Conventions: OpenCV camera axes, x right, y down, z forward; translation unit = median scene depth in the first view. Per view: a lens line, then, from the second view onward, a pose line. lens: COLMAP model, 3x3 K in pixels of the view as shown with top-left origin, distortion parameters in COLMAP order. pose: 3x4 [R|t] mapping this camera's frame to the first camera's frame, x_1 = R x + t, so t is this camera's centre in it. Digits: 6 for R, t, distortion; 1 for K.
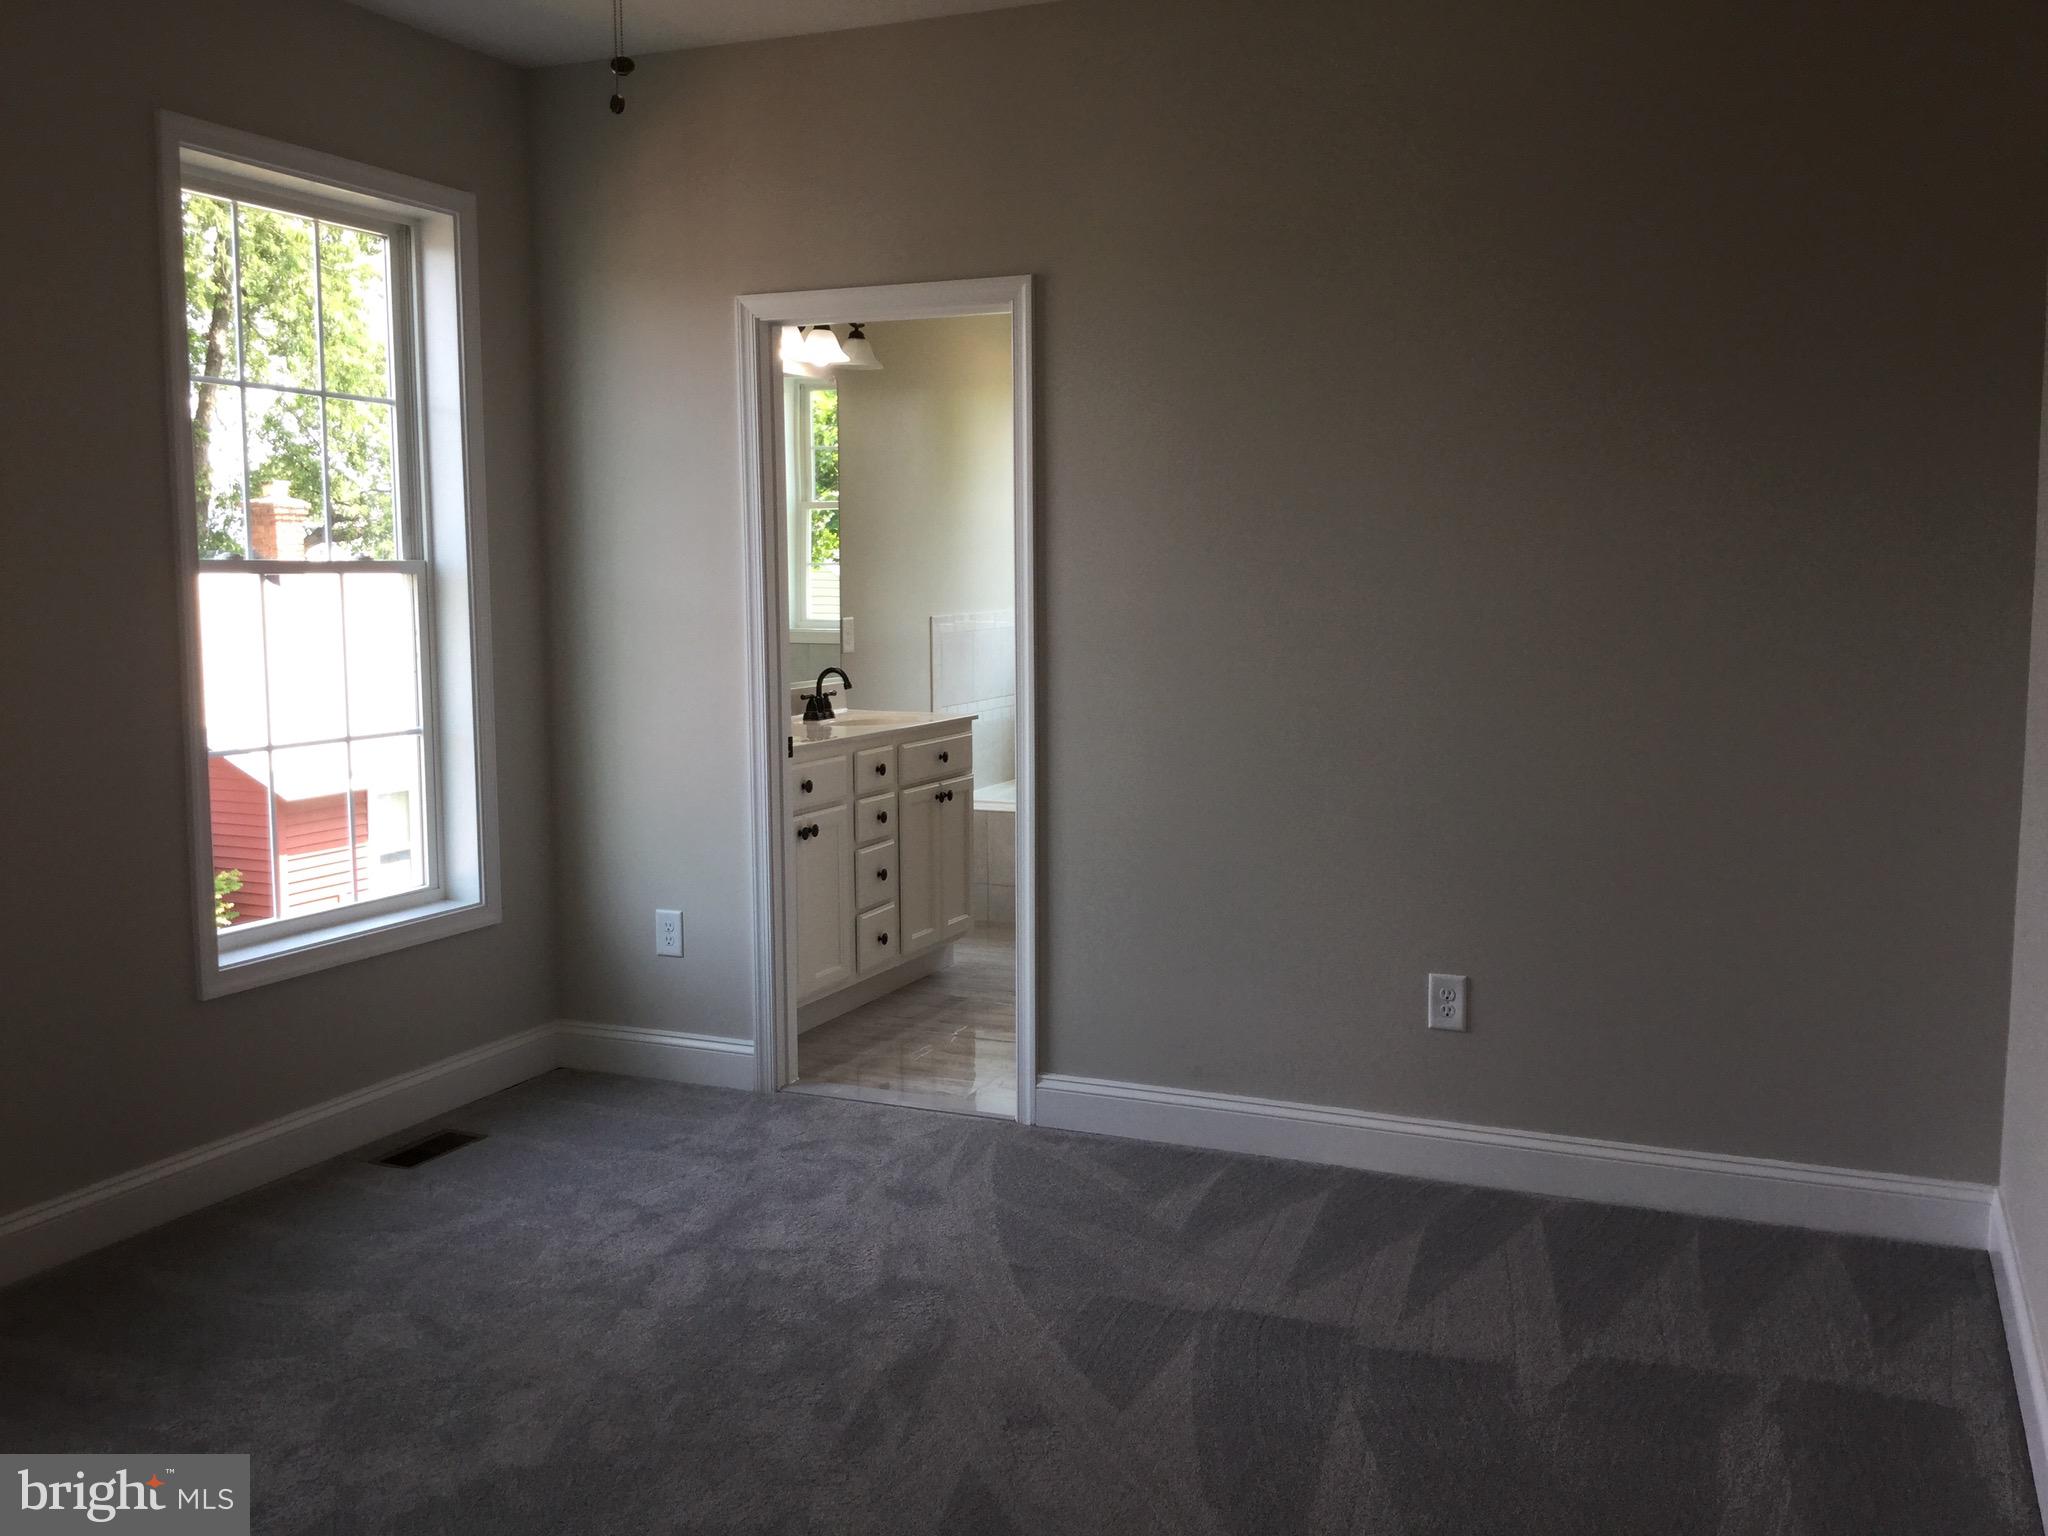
lens RADIAL K [[1869.4, 0, 1012.9], [0, 1869.4, 766.9], [0, 0, 1]] dist [0.115536, -0.224028]
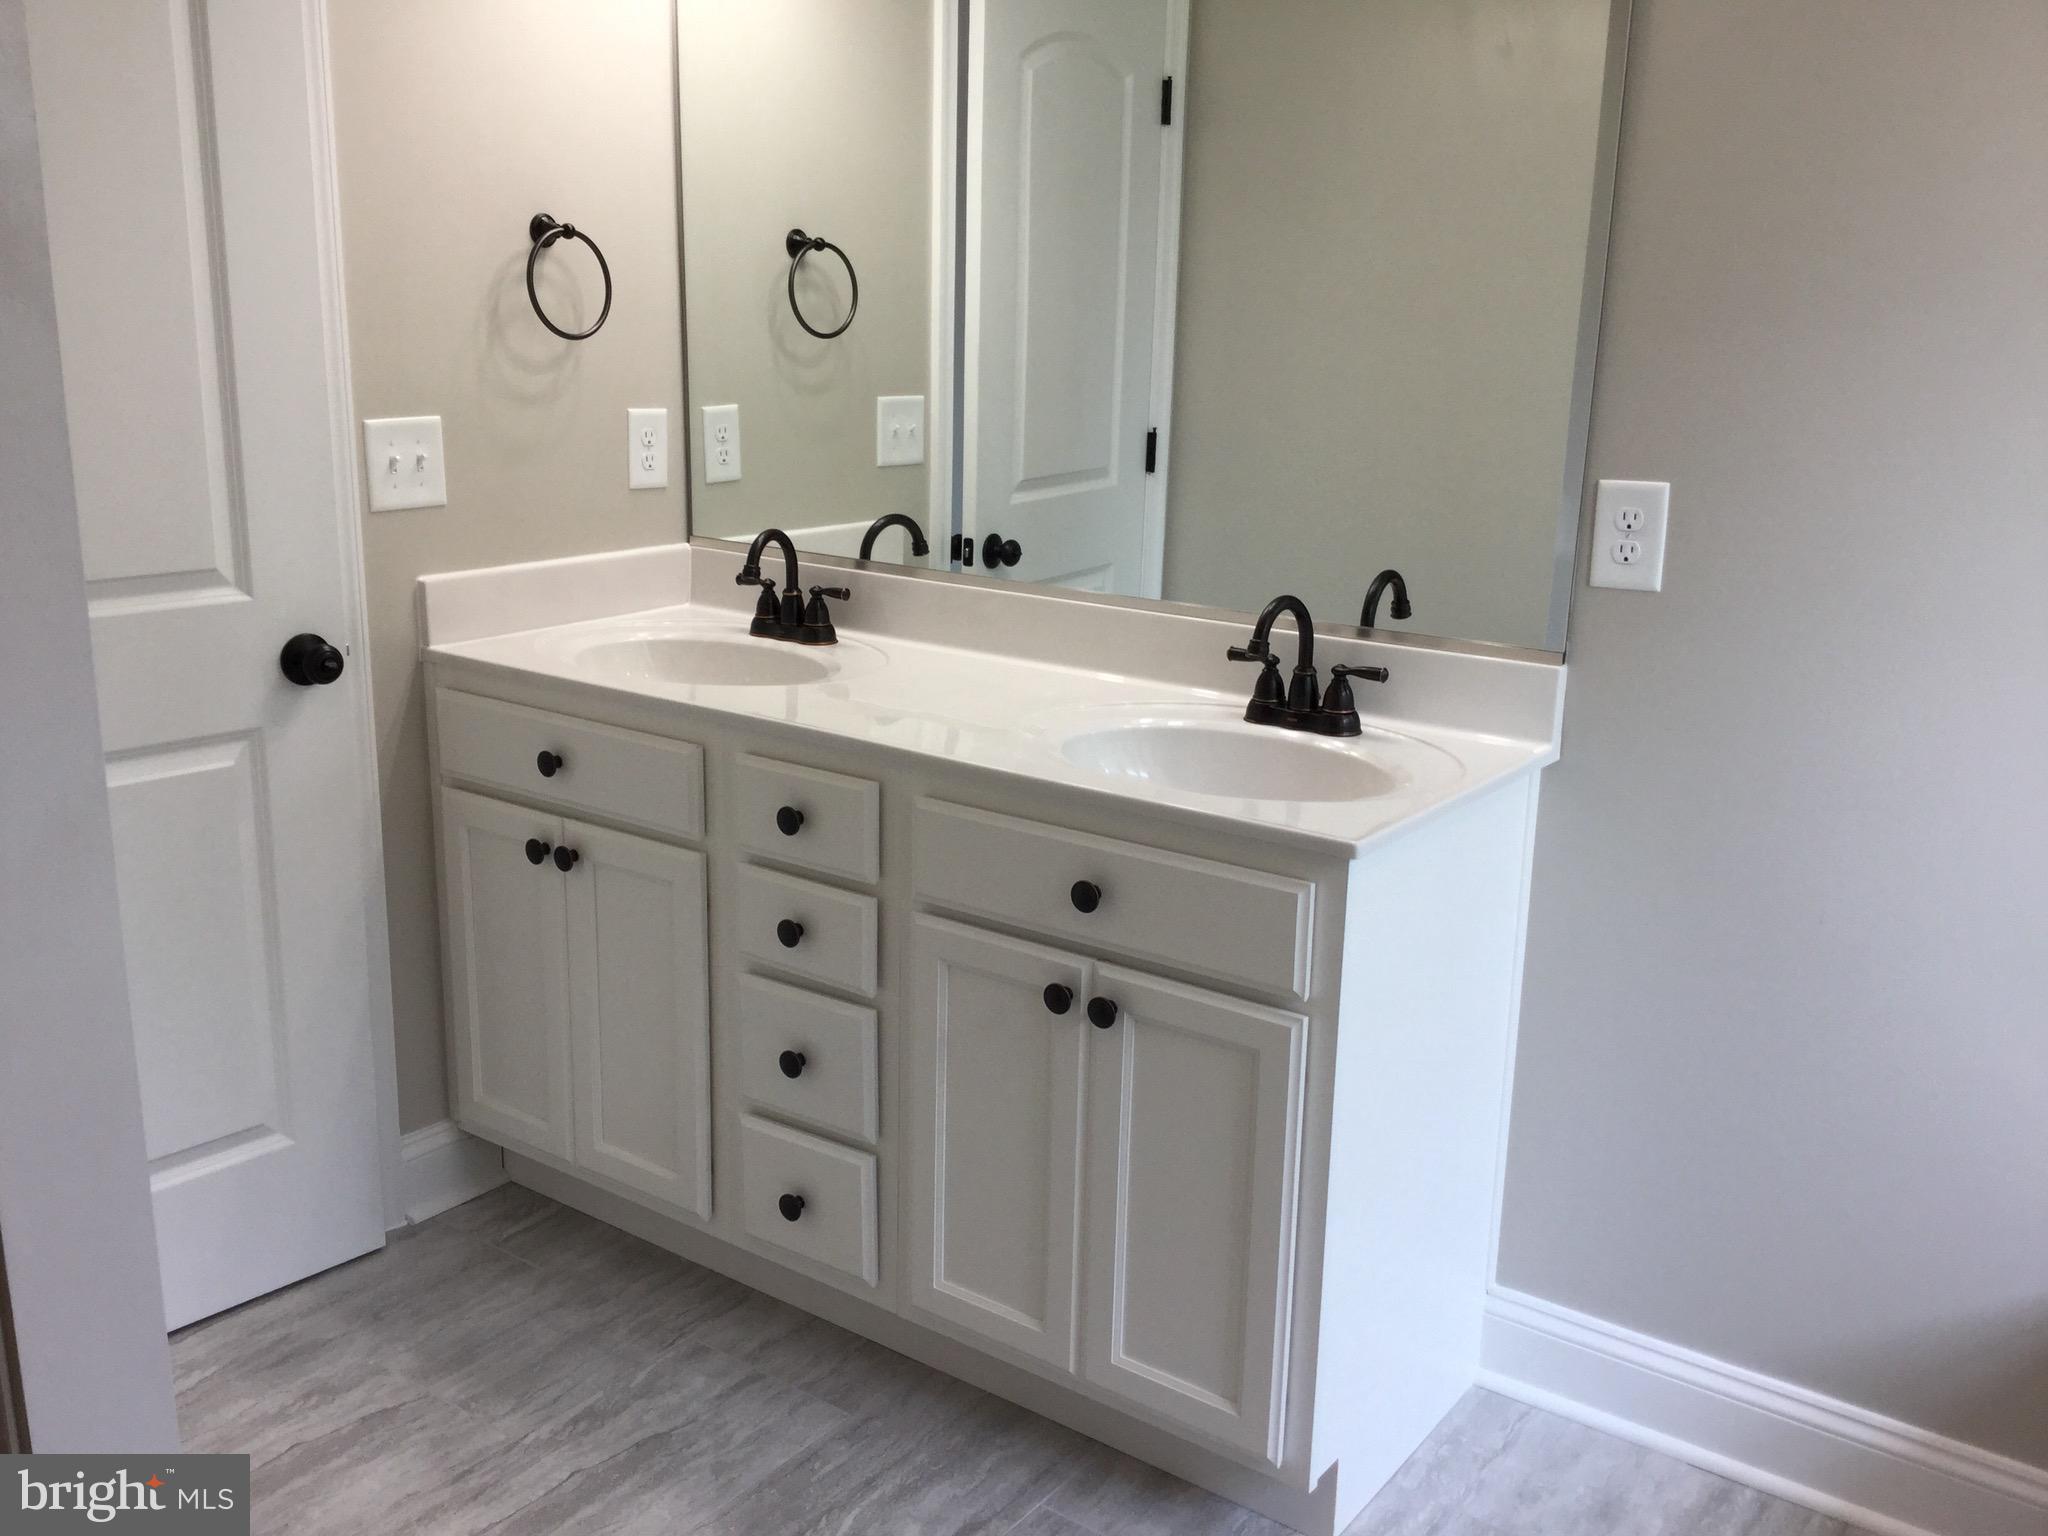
lens RADIAL K [[1869.4, 0, 1012.9], [0, 1869.4, 766.9], [0, 0, 1]] dist [0.115536, -0.224028]
pose [[-0.227179, 0.245629, -0.942367, 0.288842], [-0.117746, 0.953642, 0.276953, -0.123995], [0.966709, 0.173878, -0.187725, 1.088612]]
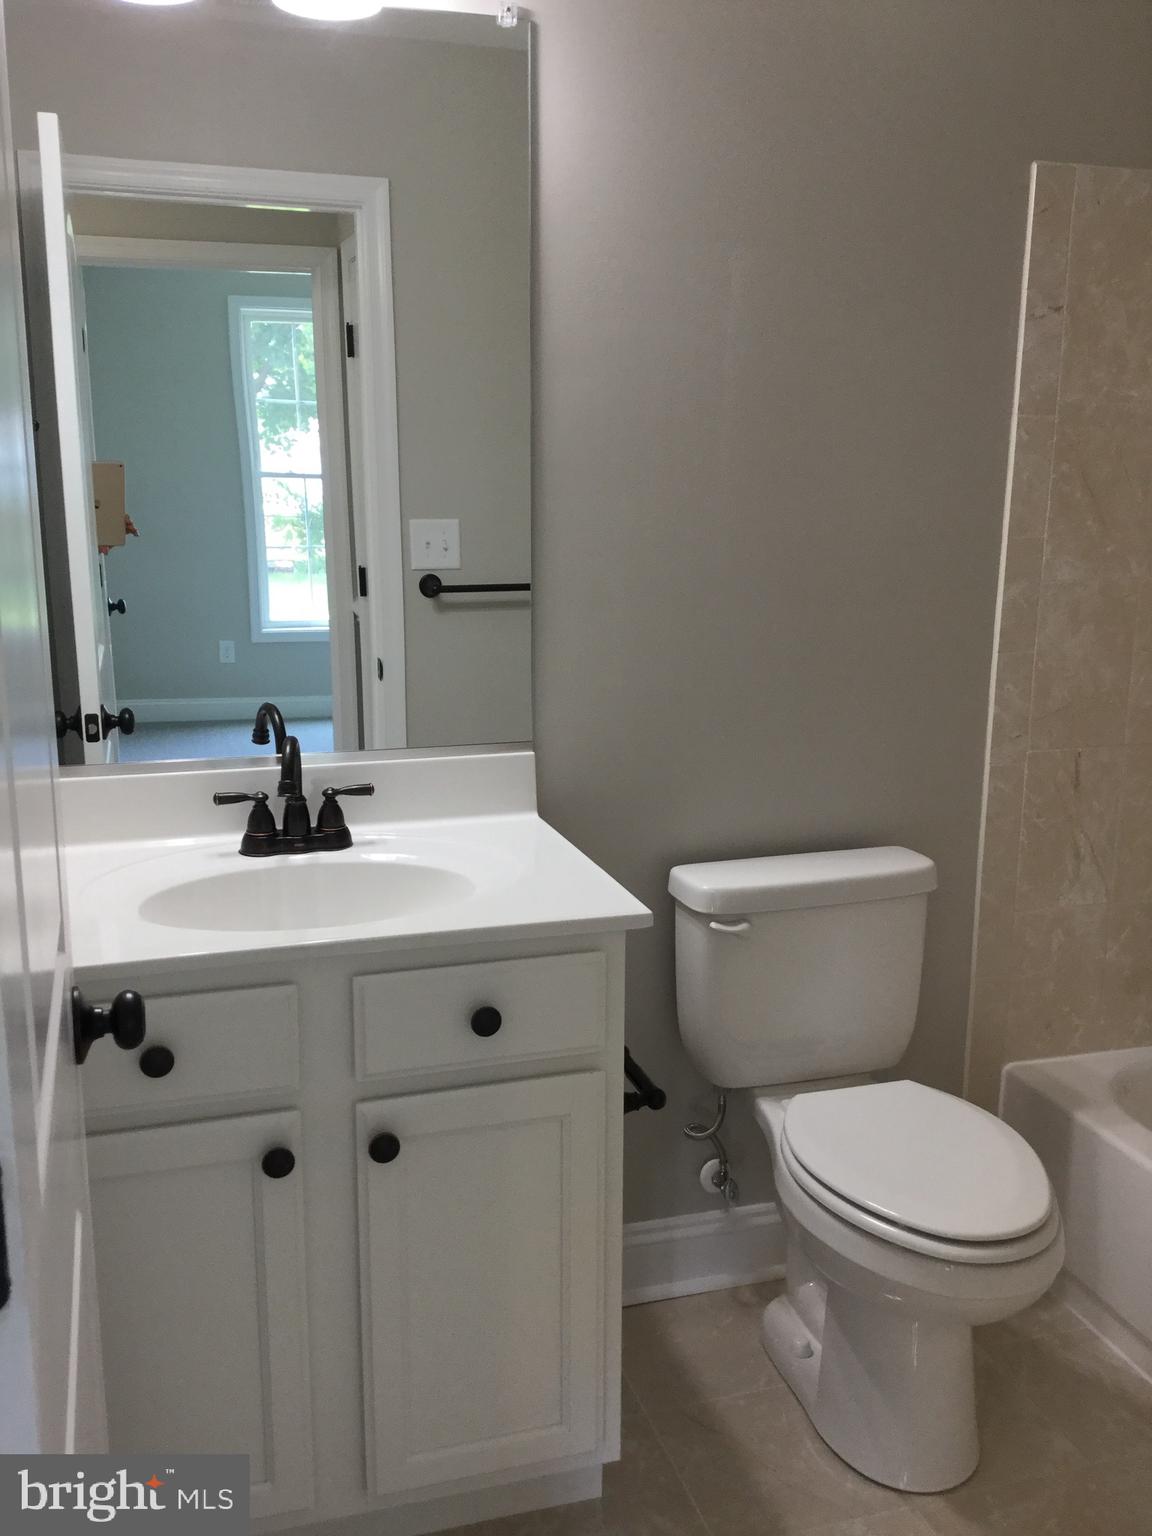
lens RADIAL K [[1402.0, 0, 576.0], [0, 1402.0, 768.0], [0, 0, 1]] dist [0.115536, -0.224028]
pose [[0.662885, 0.153500, -0.732817, 0.190123], [-0.084737, 0.987851, 0.130269, -0.098655], [0.743911, -0.024257, 0.667839, 0.887893]]
